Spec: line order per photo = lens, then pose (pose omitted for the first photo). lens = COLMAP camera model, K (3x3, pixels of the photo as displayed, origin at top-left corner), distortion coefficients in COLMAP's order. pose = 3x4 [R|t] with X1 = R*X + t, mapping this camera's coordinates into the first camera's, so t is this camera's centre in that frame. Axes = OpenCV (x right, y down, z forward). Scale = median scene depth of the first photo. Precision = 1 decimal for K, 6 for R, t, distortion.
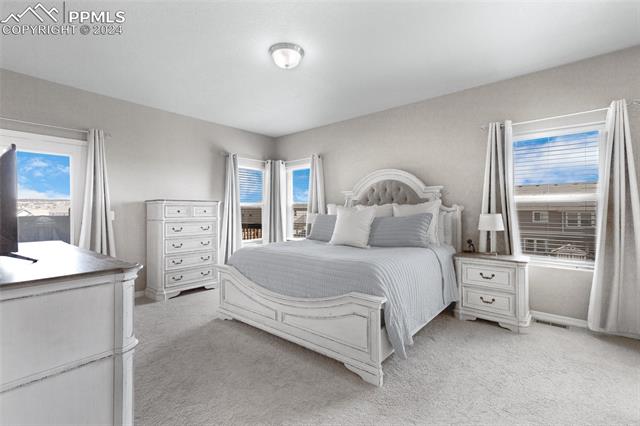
lens RADIAL K [[297.7, 0, 319.8], [0, 297.7, 211.7], [0, 0, 1]] dist [-0.000882, 0.000020]
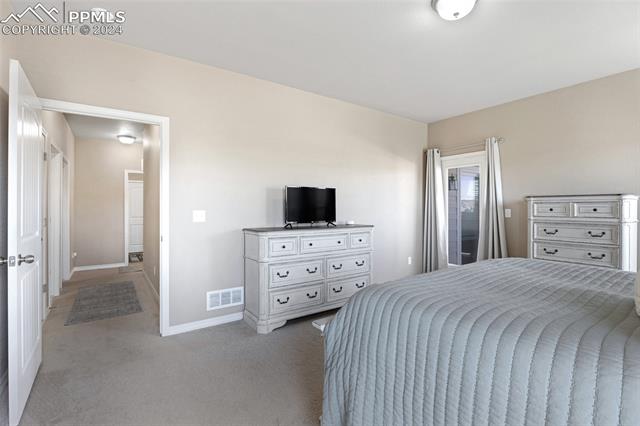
lens RADIAL K [[297.7, 0, 320.2], [0, 297.7, 211.7], [0, 0, 1]] dist [-0.000882, 0.000020]
pose [[-0.249090, 0.009621, -0.968433, 0.462680], [-0.002575, 0.999941, 0.010597, -0.002316], [0.968477, 0.005134, -0.249051, 0.573144]]
